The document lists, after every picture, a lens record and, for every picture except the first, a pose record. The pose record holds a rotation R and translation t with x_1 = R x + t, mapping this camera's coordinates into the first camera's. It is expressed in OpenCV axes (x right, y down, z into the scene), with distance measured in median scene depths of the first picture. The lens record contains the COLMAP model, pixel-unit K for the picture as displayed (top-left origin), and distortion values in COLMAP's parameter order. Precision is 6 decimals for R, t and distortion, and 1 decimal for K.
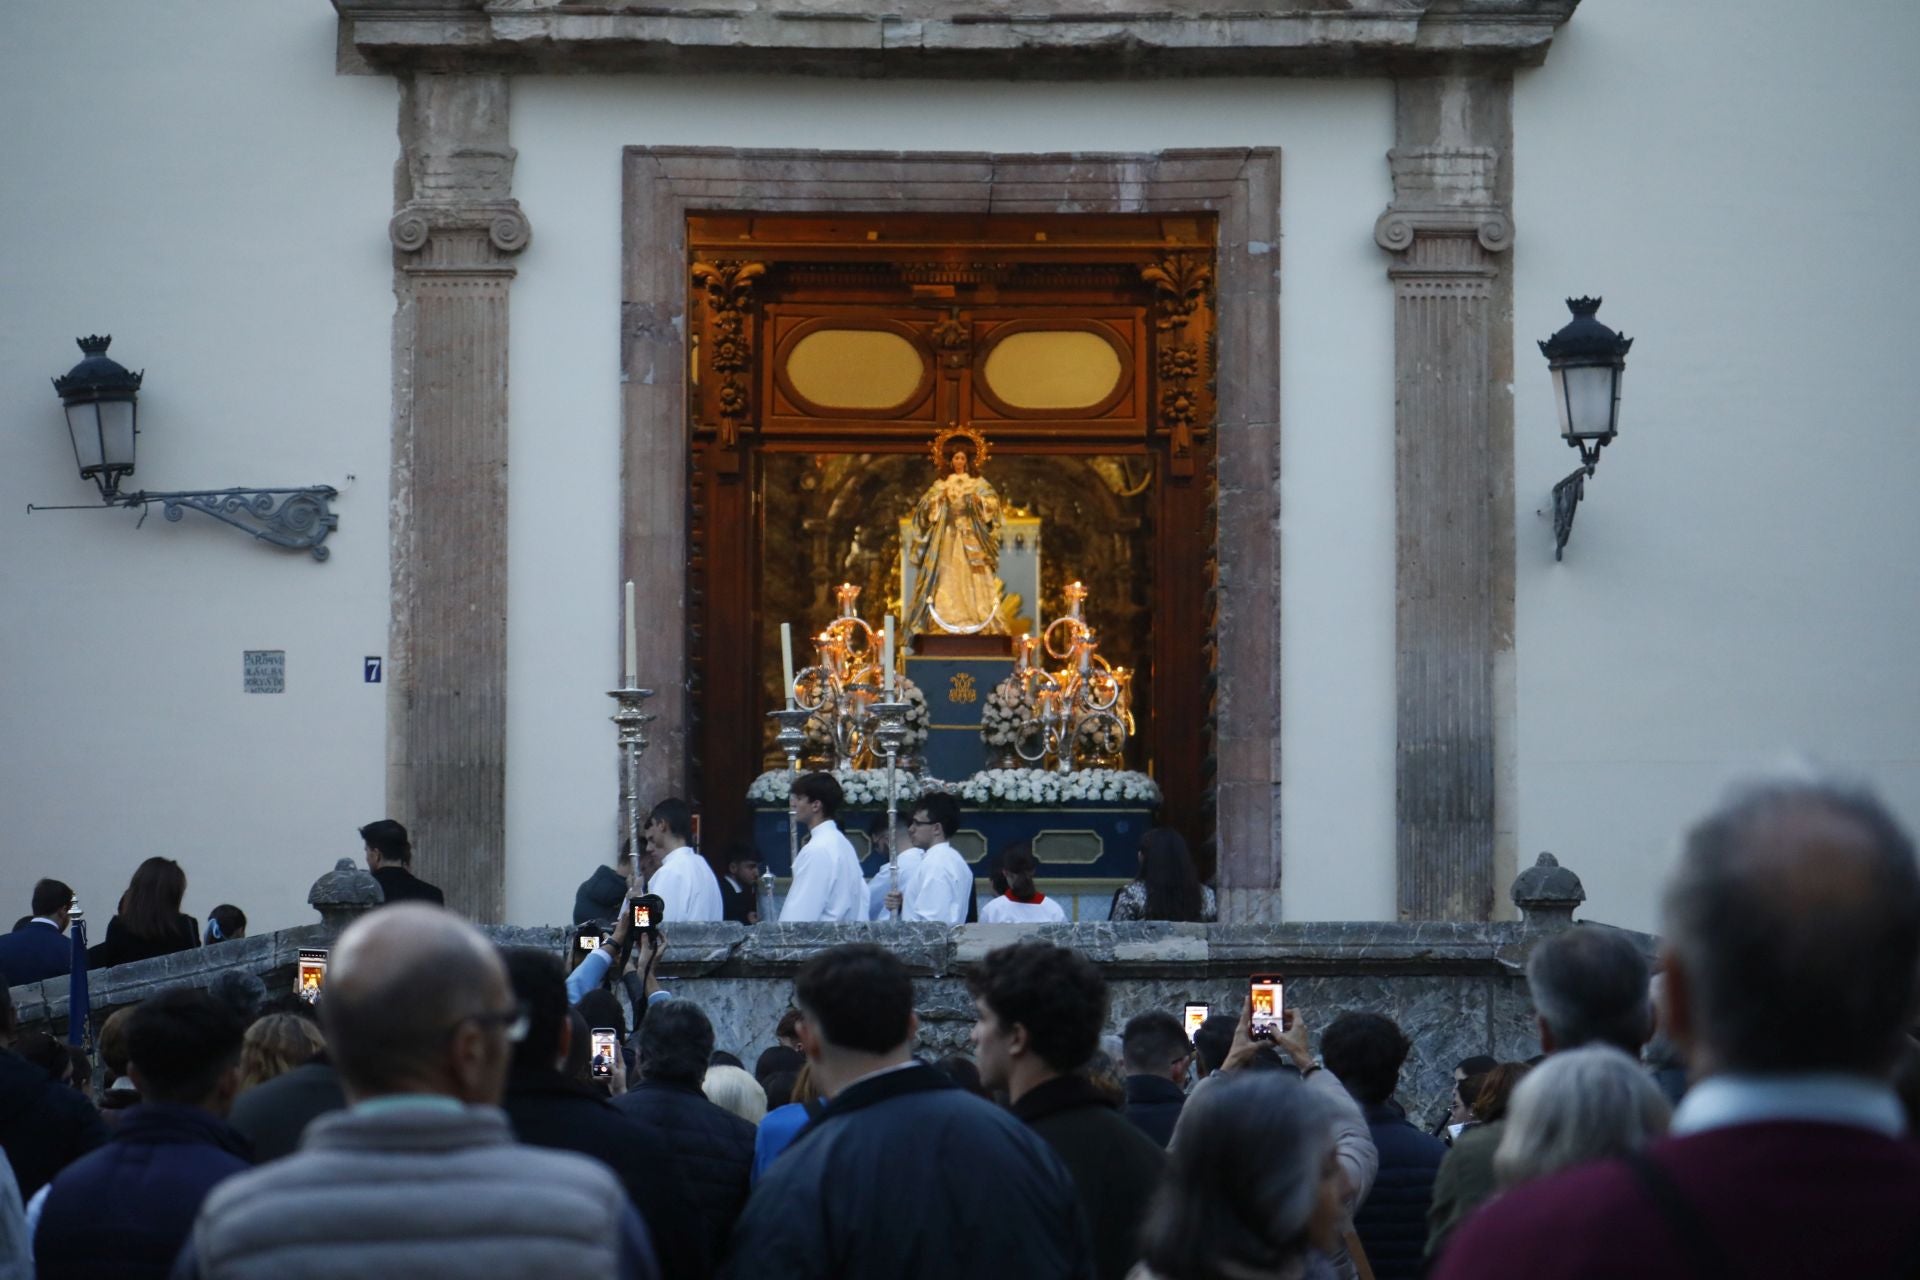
lens RADIAL K [[6719.2, 0, 960.0], [0, 6719.2, 640.0], [0, 0, 1]] dist [-0.039479, -0.711559]
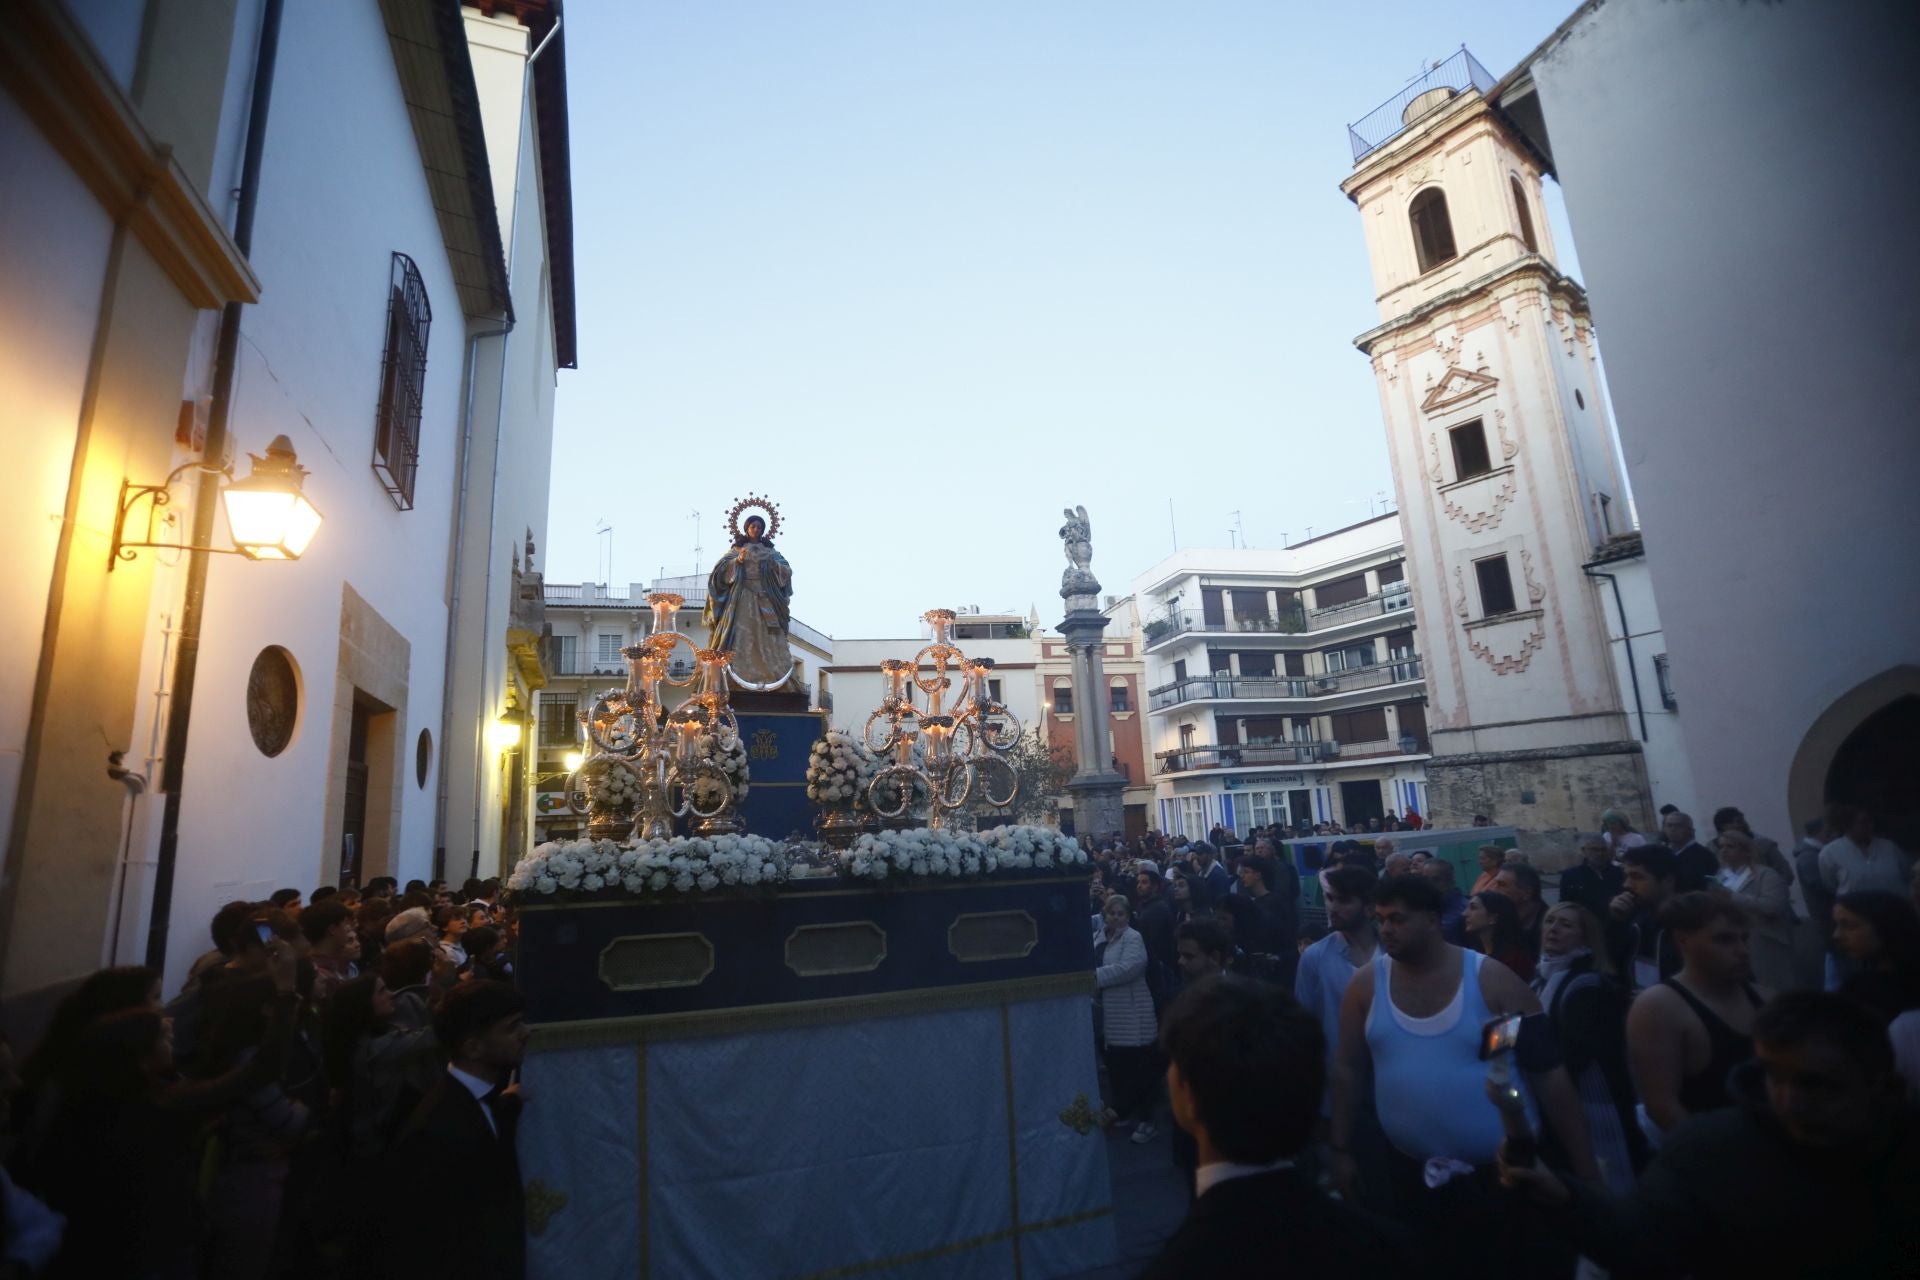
lens RADIAL K [[915.7, 0, 960.0], [0, 915.7, 640.0], [0, 0, 1]] dist [-0.084789, 0.042954]
pose [[0.918625, 0.048120, 0.392190, -0.026627], [0.019935, 0.985649, -0.167629, 0.015414], [-0.394627, 0.161806, 0.904482, 0.889156]]
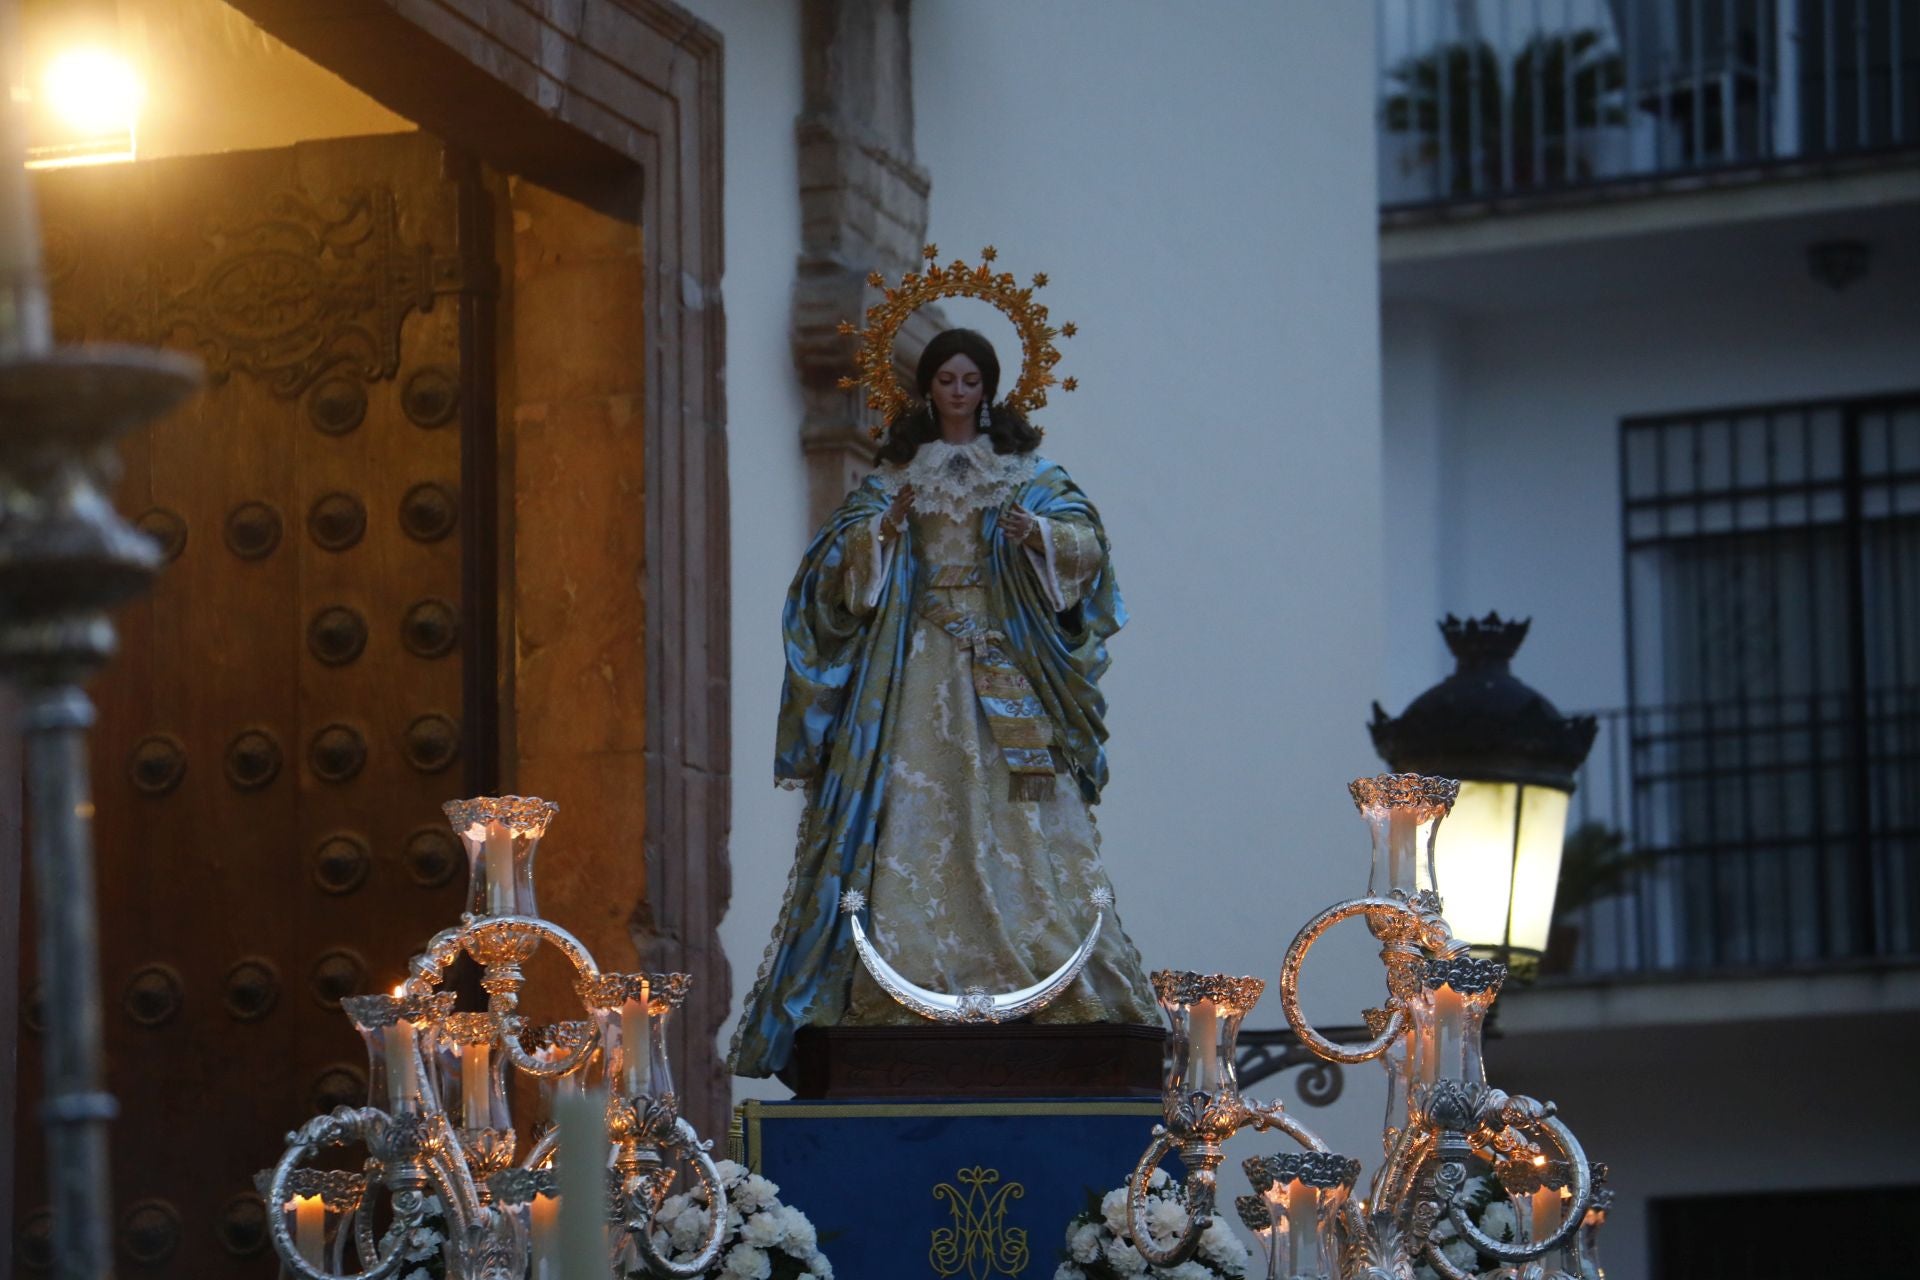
lens RADIAL K [[8617.6, 0, 960.0], [0, 8617.6, 640.0], [0, 0, 1]] dist [0.893935, 1.607917]
pose [[0.999872, -0.014763, -0.006114, 0.002105], [0.014083, 0.994960, -0.099279, 0.018573], [0.007549, 0.099181, 0.995041, 0.675747]]
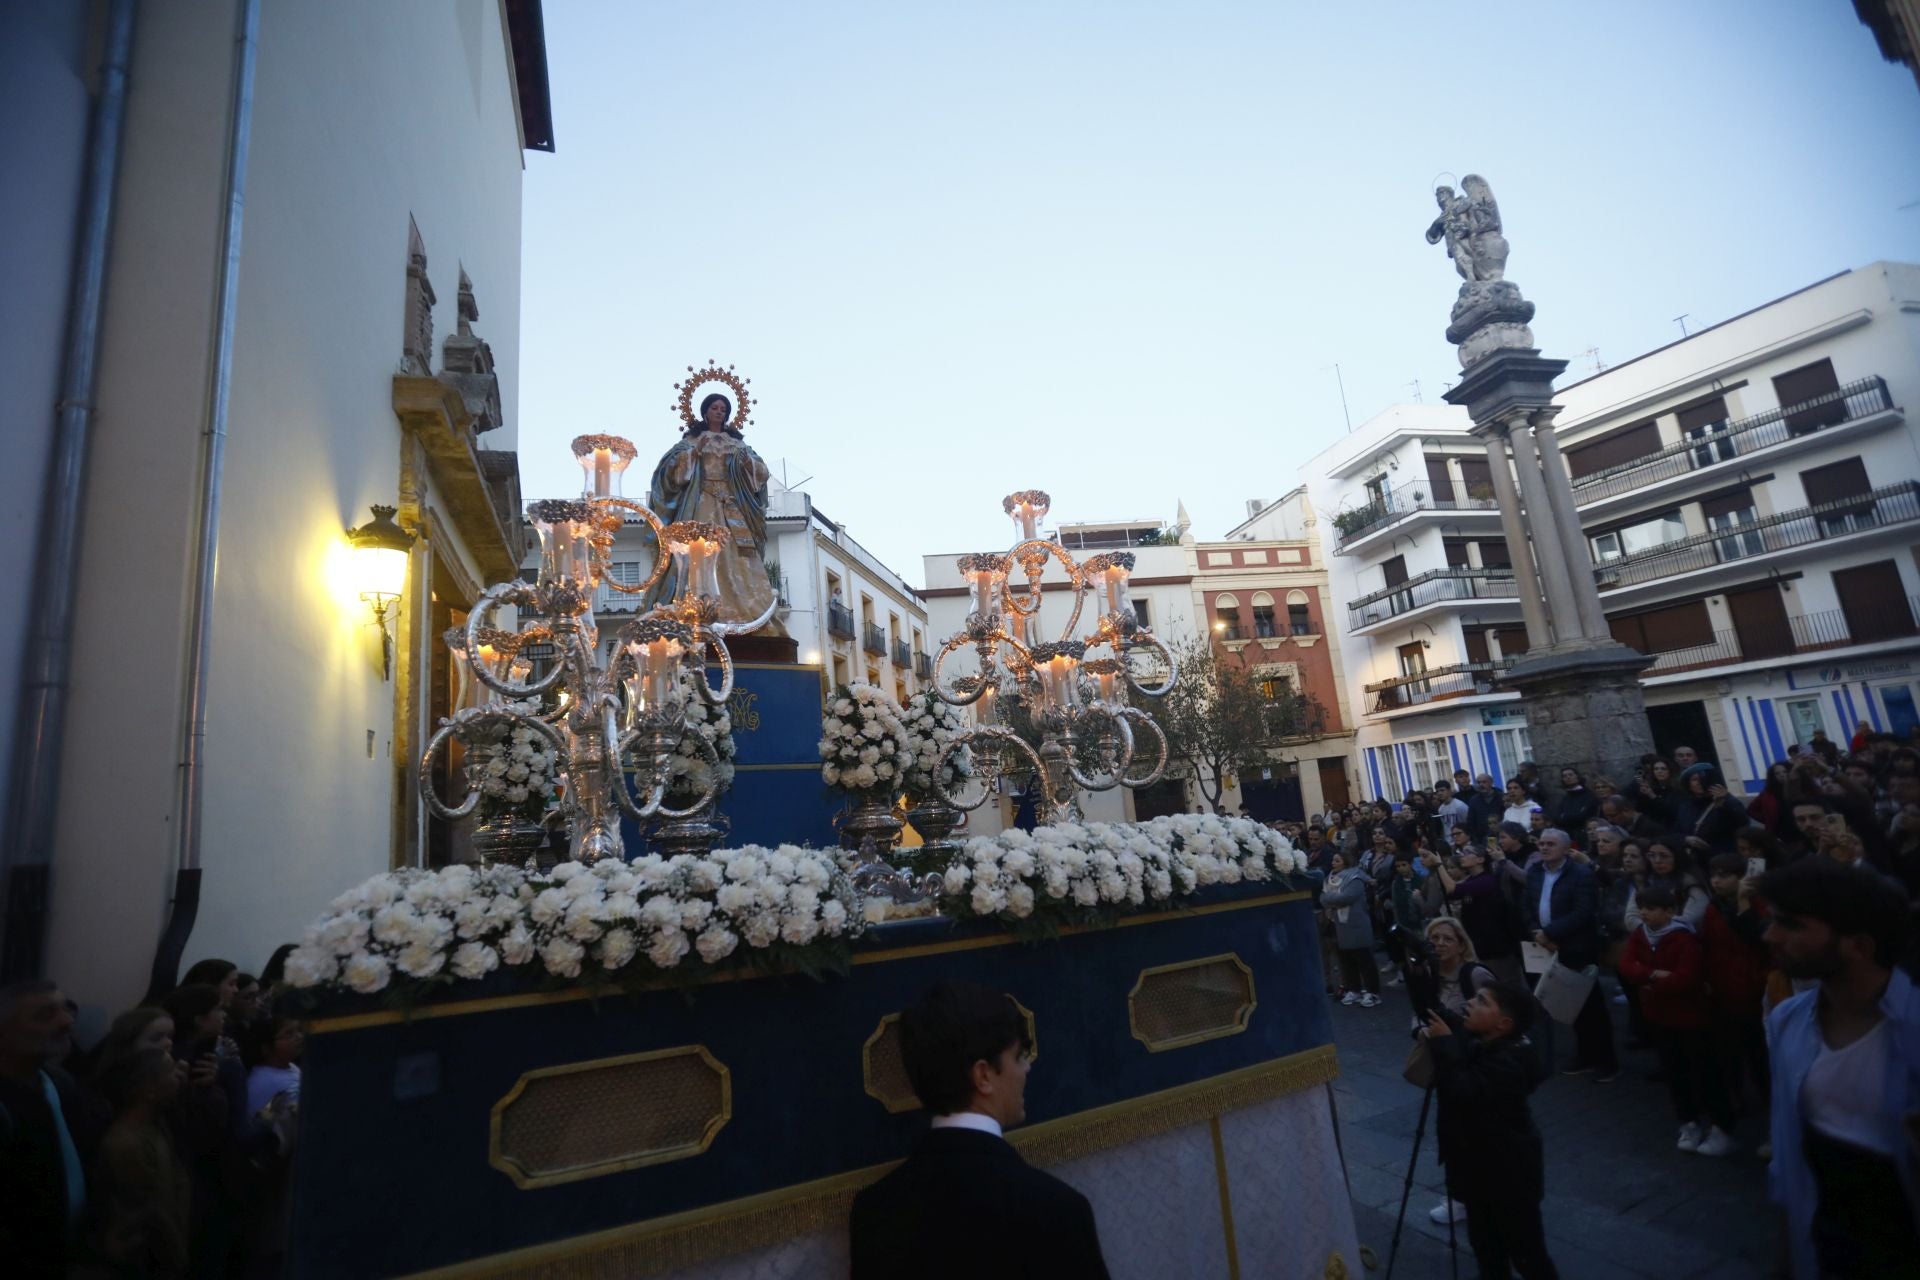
lens RADIAL K [[907.9, 0, 958.3], [0, 907.9, 628.9], [0, 0, 1]] dist [-0.078521, 0.034497]
pose [[0.872628, 0.044215, 0.486381, -0.025101], [0.048442, 0.983146, -0.176286, 0.016492], [-0.485978, 0.177393, 0.855779, 0.935208]]
